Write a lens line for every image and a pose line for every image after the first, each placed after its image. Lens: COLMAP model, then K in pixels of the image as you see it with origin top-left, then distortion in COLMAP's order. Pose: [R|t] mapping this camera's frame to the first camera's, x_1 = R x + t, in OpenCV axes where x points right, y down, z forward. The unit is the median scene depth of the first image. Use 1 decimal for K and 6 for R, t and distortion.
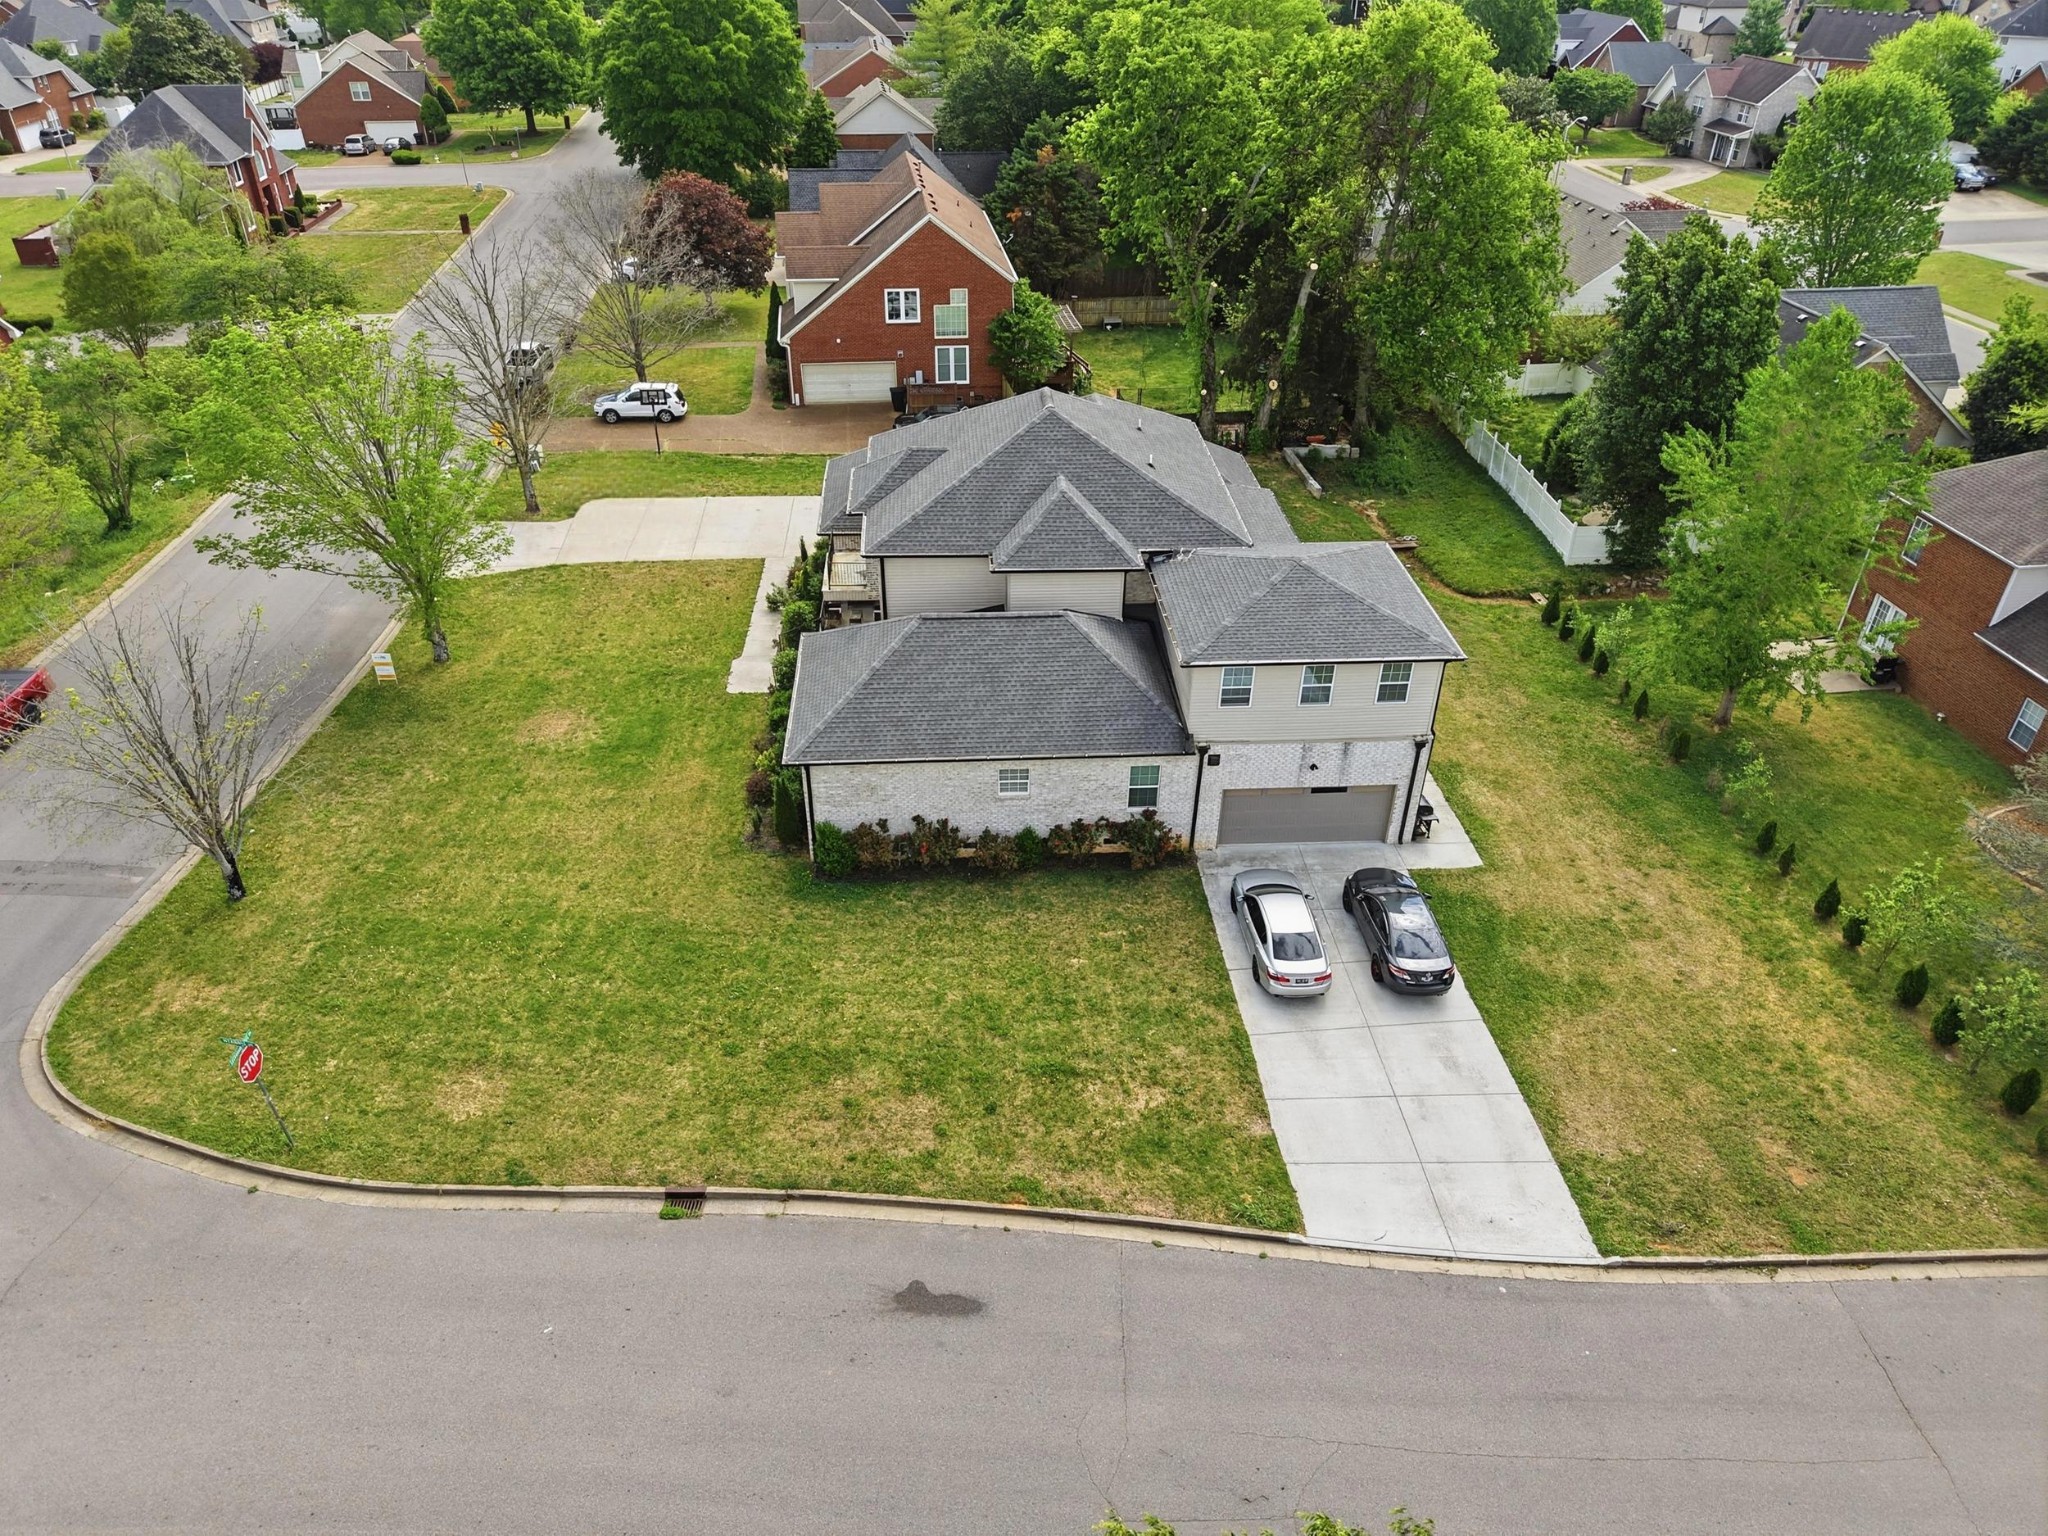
lens RADIAL K [[1383.1, 0, 1024.0], [0, 1383.1, 768.0], [0, 0, 1]] dist [0.009411, -0.007077]
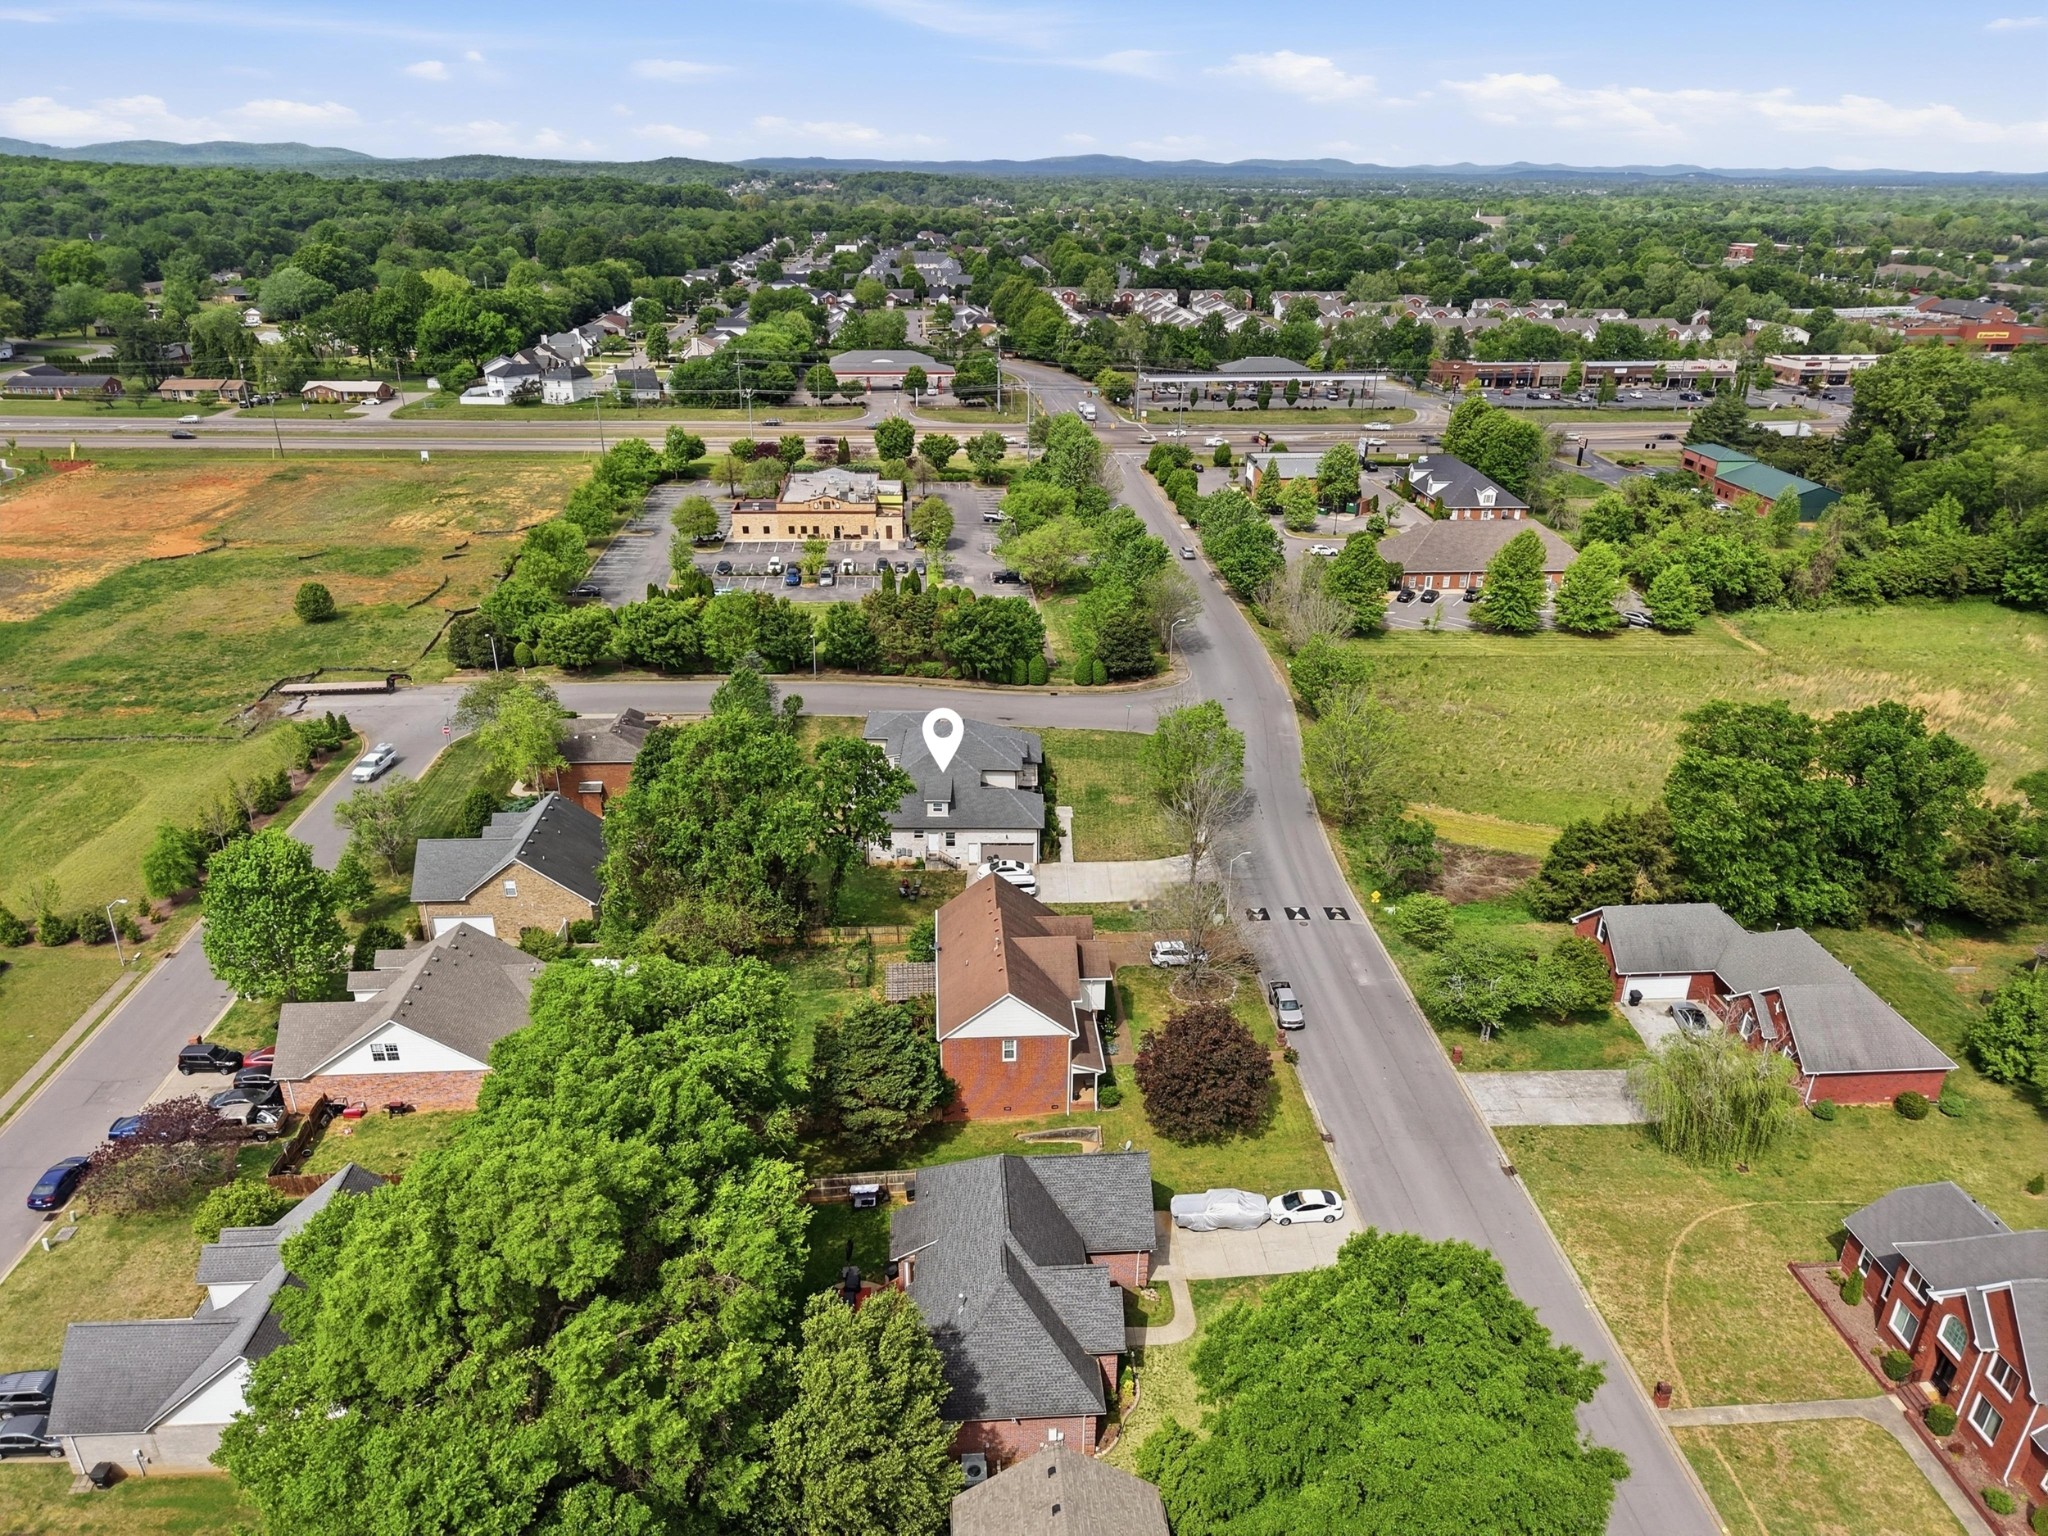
lens RADIAL K [[1383.1, 0, 1024.0], [0, 1383.1, 768.0], [0, 0, 1]] dist [0.009411, -0.007077]
pose [[-0.998082, -0.038956, 0.048119, -0.375643], [0.018380, 0.555742, 0.831151, -3.808559], [-0.059120, 0.830441, -0.553960, 3.837800]]
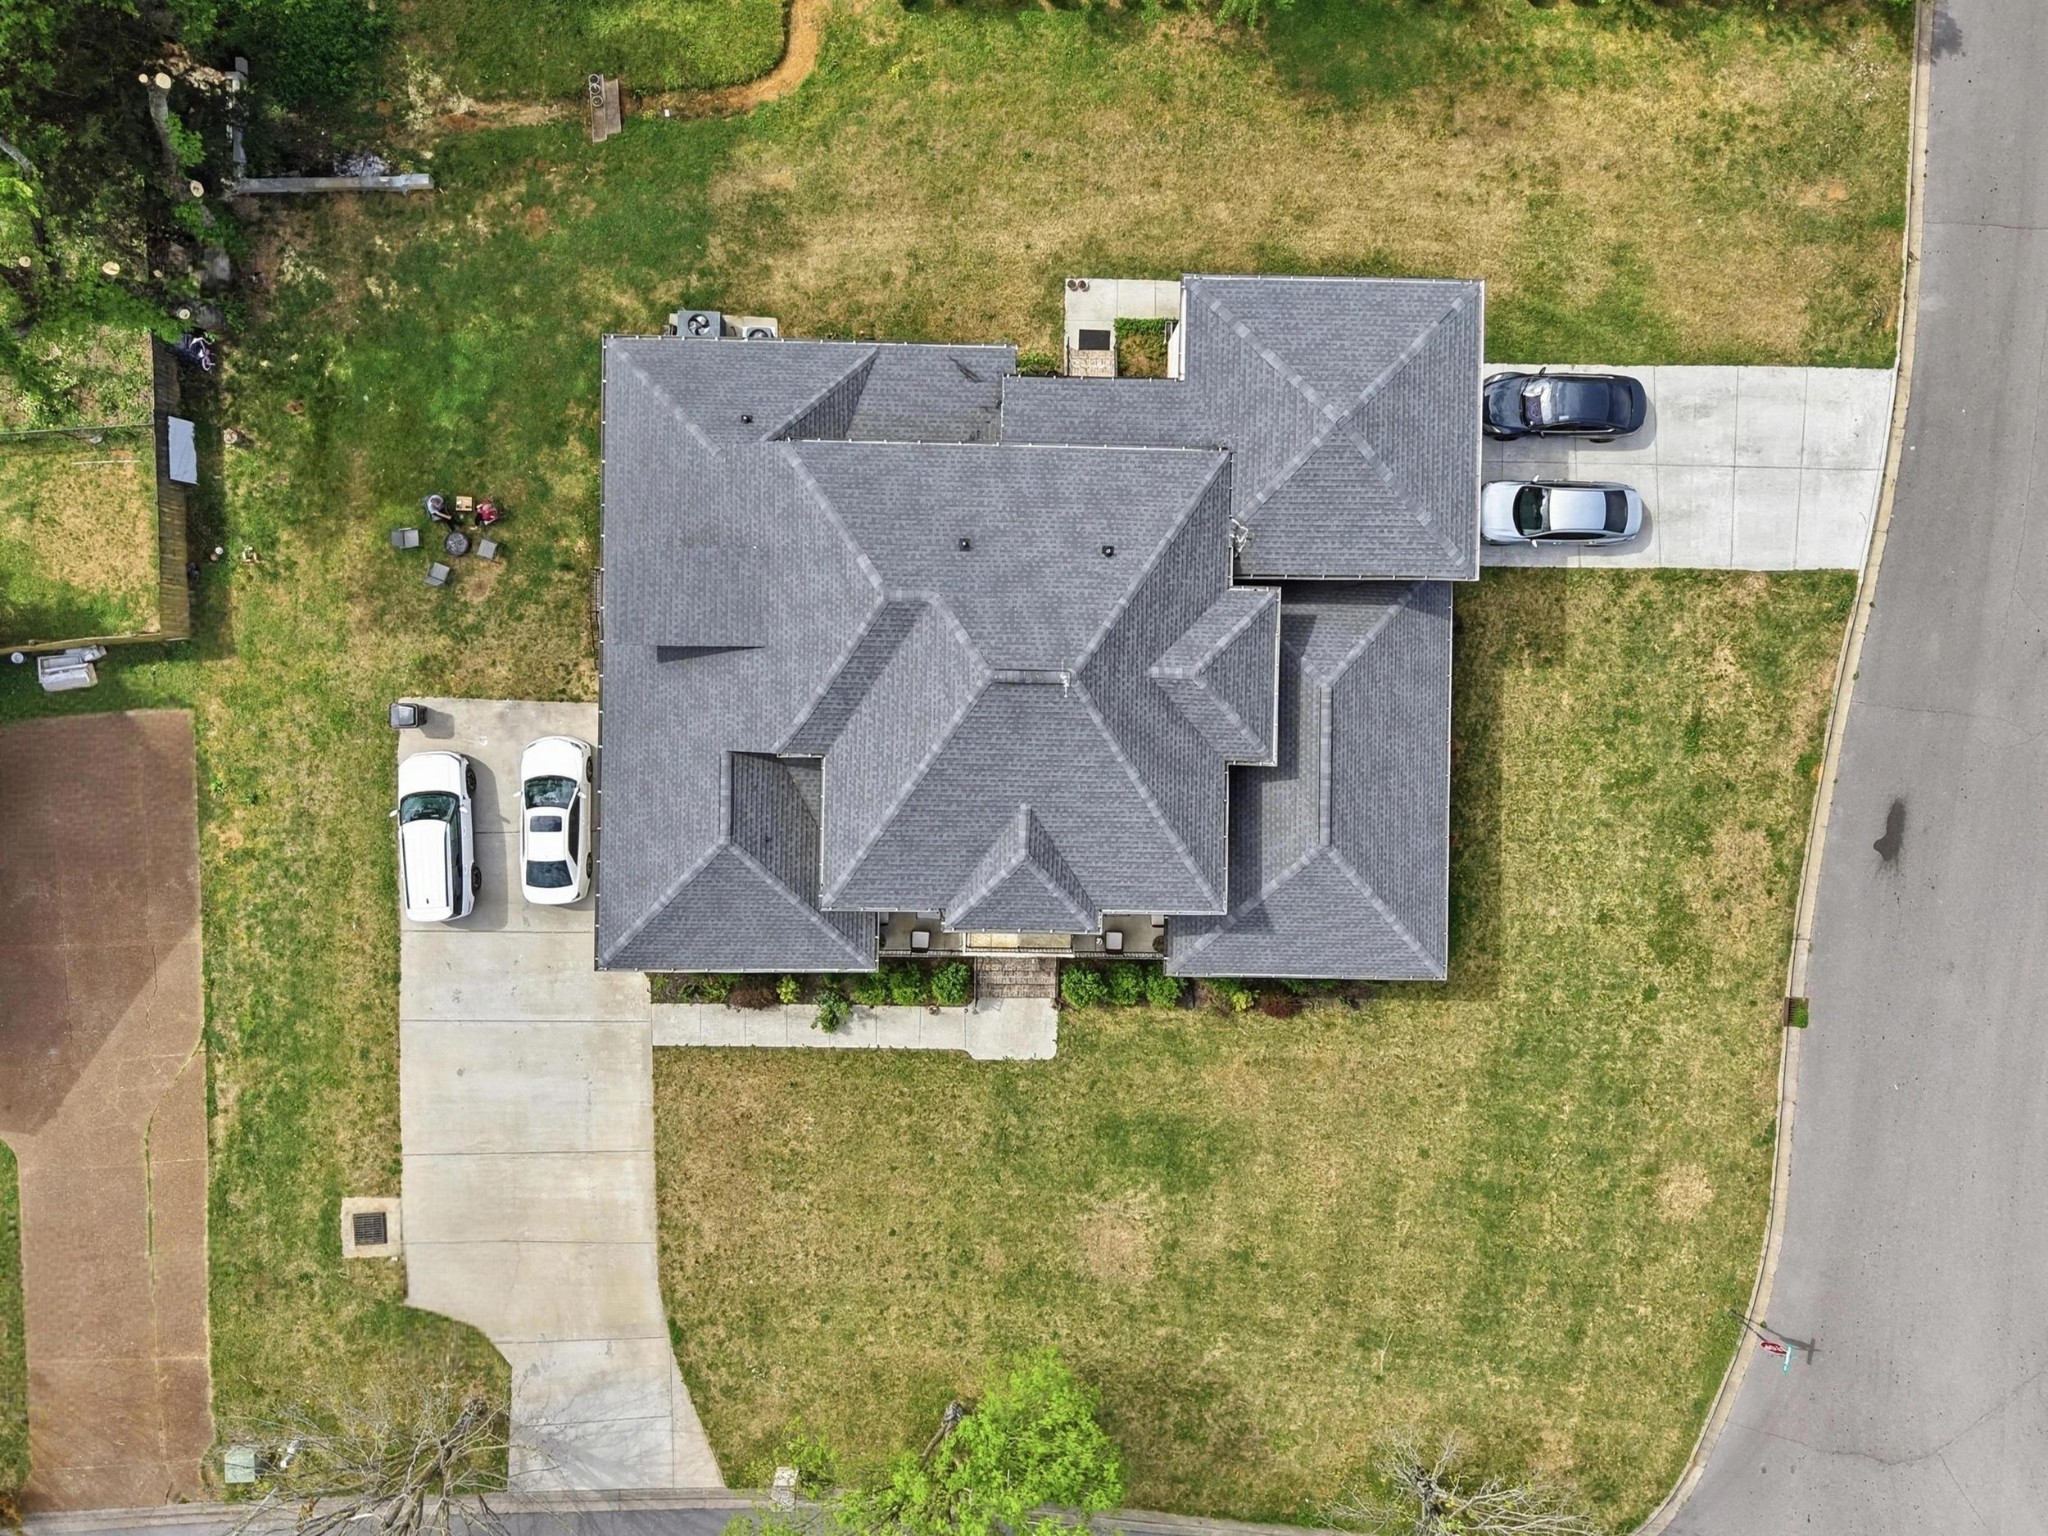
lens RADIAL K [[1383.1, 0, 1024.0], [0, 1383.1, 768.0], [0, 0, 1]] dist [0.009411, -0.007077]
pose [[0.079885, -0.996778, -0.007197, -0.049852], [0.523778, 0.035832, 0.851101, -1.184203], [-0.848101, -0.071759, 0.524953, 0.875067]]
